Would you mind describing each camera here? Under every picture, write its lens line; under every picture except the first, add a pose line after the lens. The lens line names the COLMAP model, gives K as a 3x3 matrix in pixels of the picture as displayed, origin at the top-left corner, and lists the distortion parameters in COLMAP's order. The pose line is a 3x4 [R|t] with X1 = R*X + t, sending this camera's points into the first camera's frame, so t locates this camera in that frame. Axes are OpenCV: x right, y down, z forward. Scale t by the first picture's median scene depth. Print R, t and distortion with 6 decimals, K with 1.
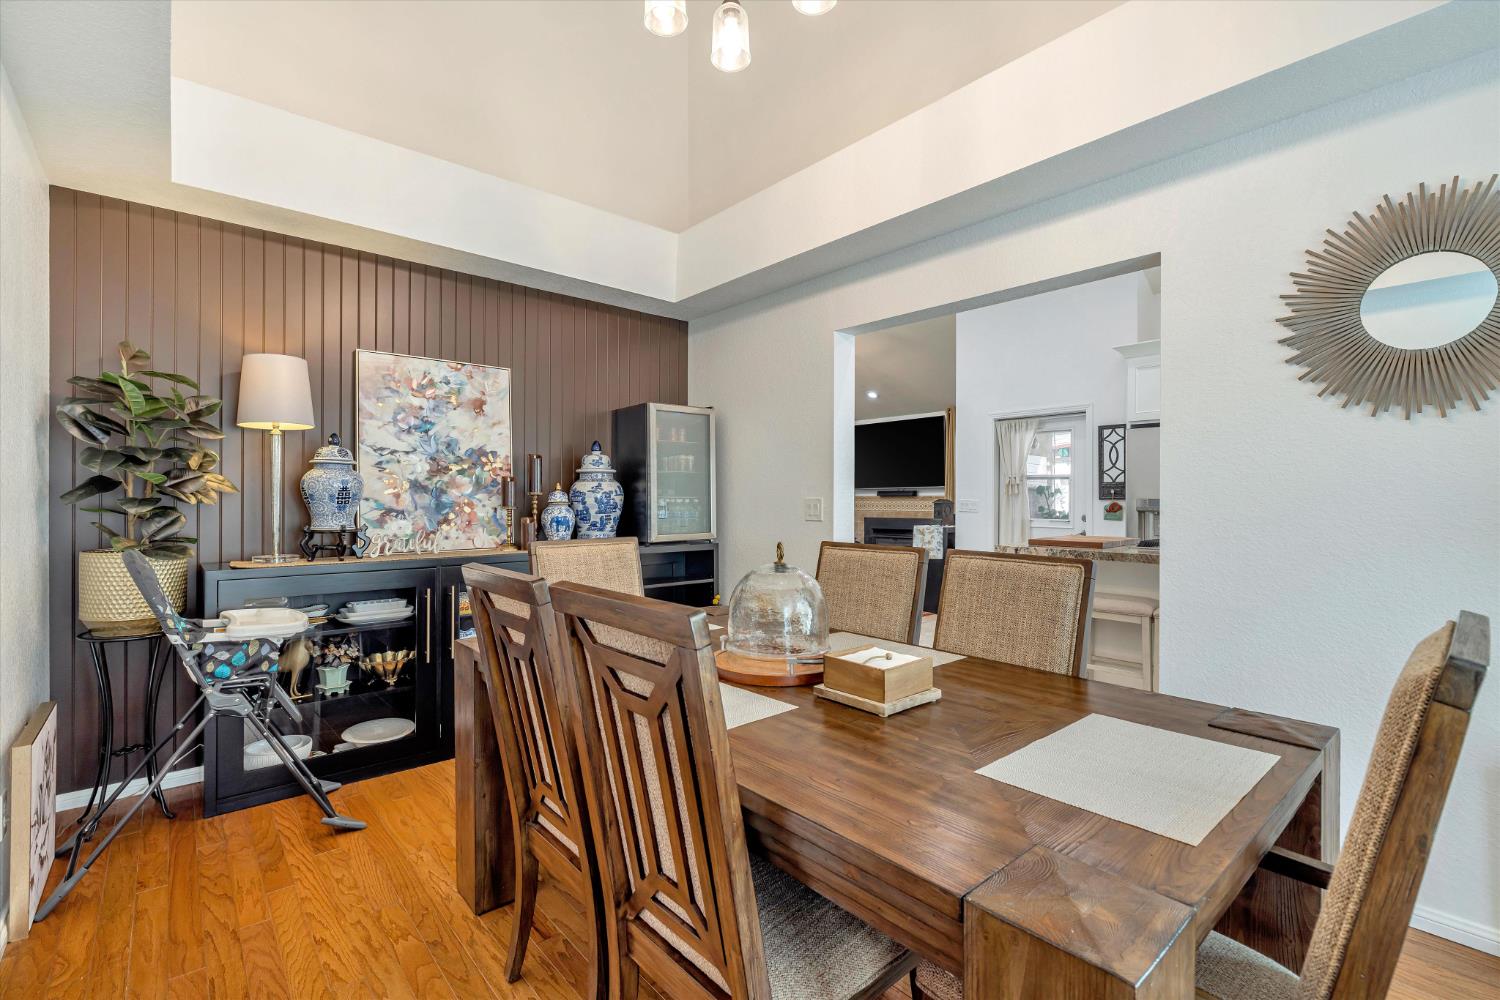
lens RADIAL K [[679.9, 0, 746.3], [0, 679.9, 499.5], [0, 0, 1]] dist [-0.000126, -0.000011]
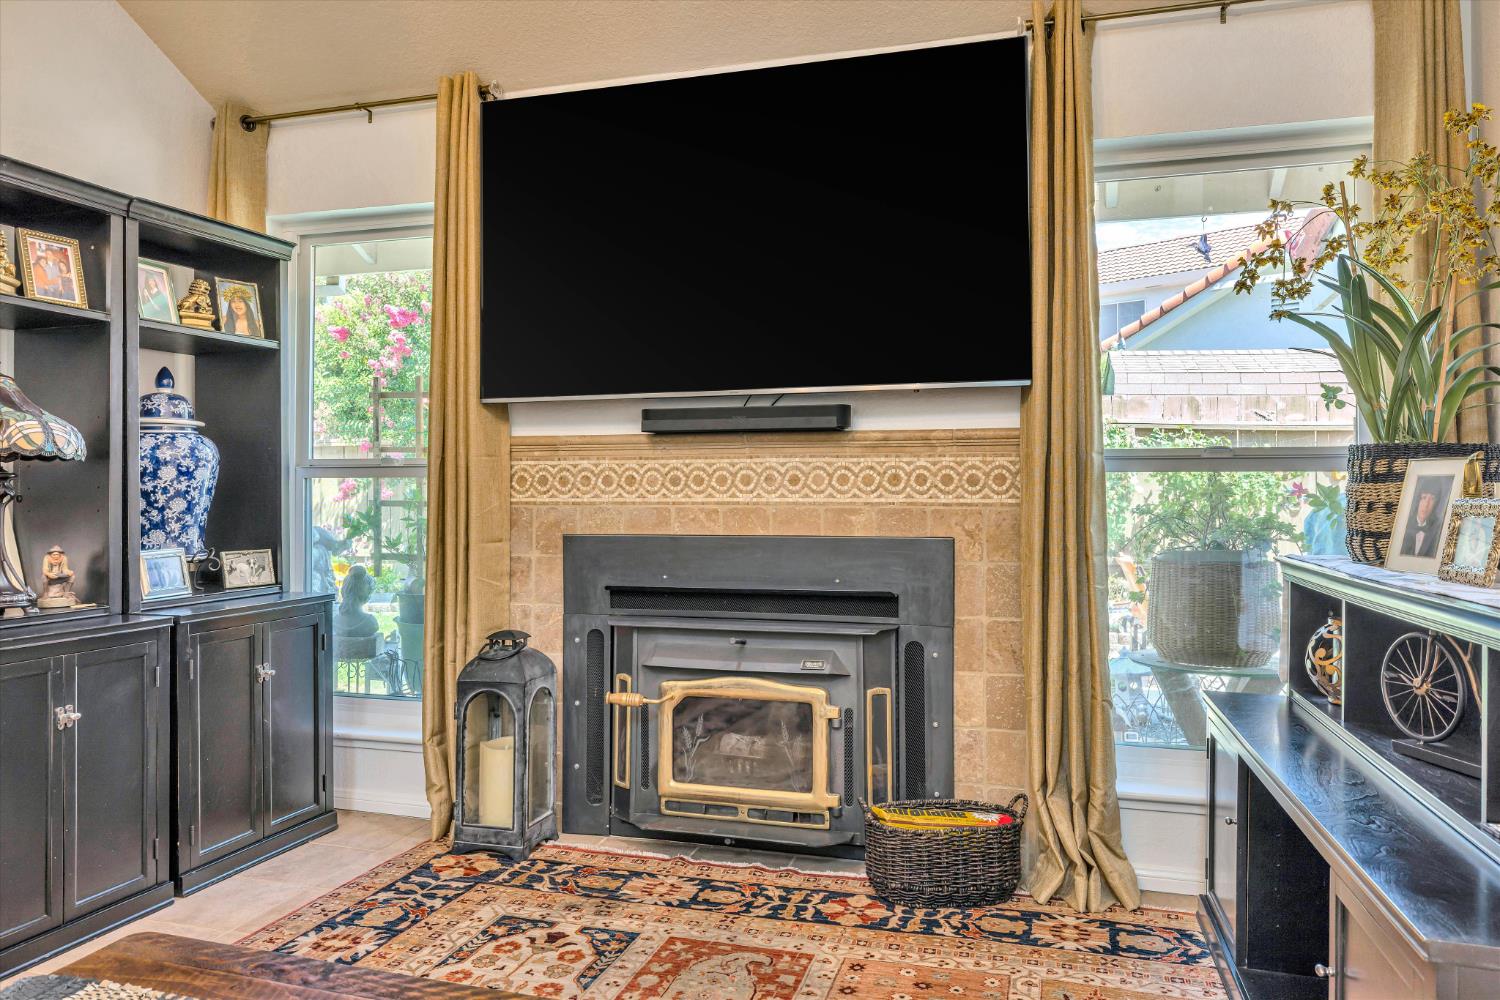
lens RADIAL K [[1042.3, 0, 753.4], [0, 1042.3, 485.7], [0, 0, 1]] dist [-0.004586, 0.000322]
pose [[0.843188, 0.006783, 0.537576, 0.066163], [-0.001604, 0.999948, -0.010101, 0.019703], [-0.537617, 0.007655, 0.843155, 0.957827]]
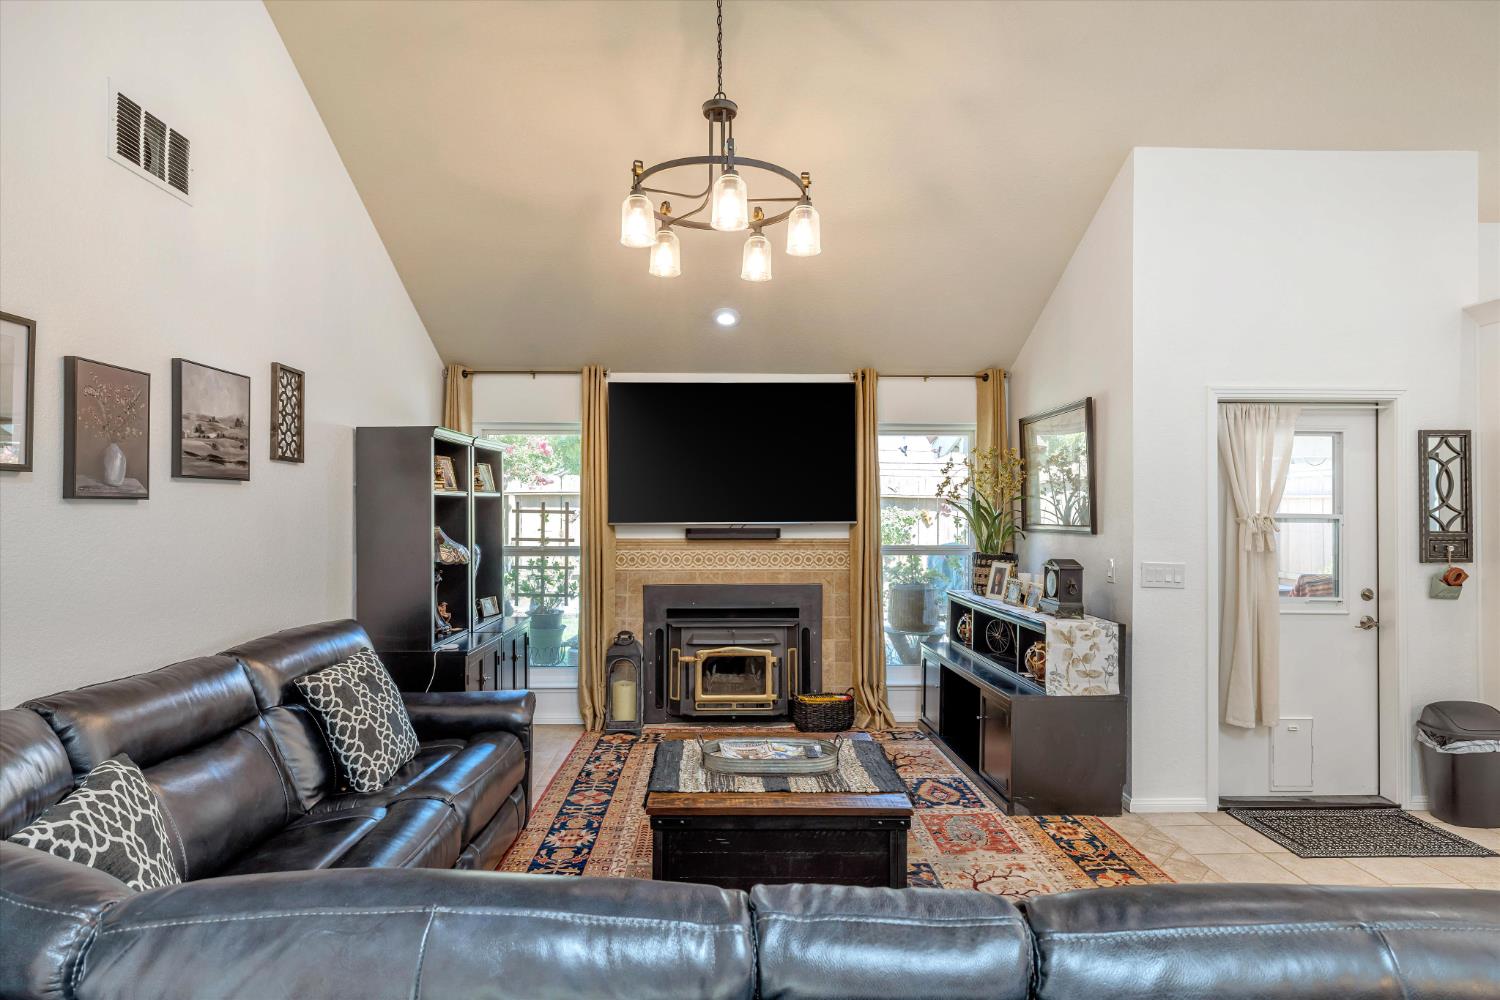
lens RADIAL K [[797.8, 0, 748.1], [0, 797.8, 509.6], [0, 0, 1]] dist [-0.002557, 0.000603]
pose [[0.630996, 0.002582, 0.775782, -0.278296], [-0.002738, 0.999996, -0.001101, -0.033761], [-0.775781, -0.001429, 0.631000, 0.839211]]
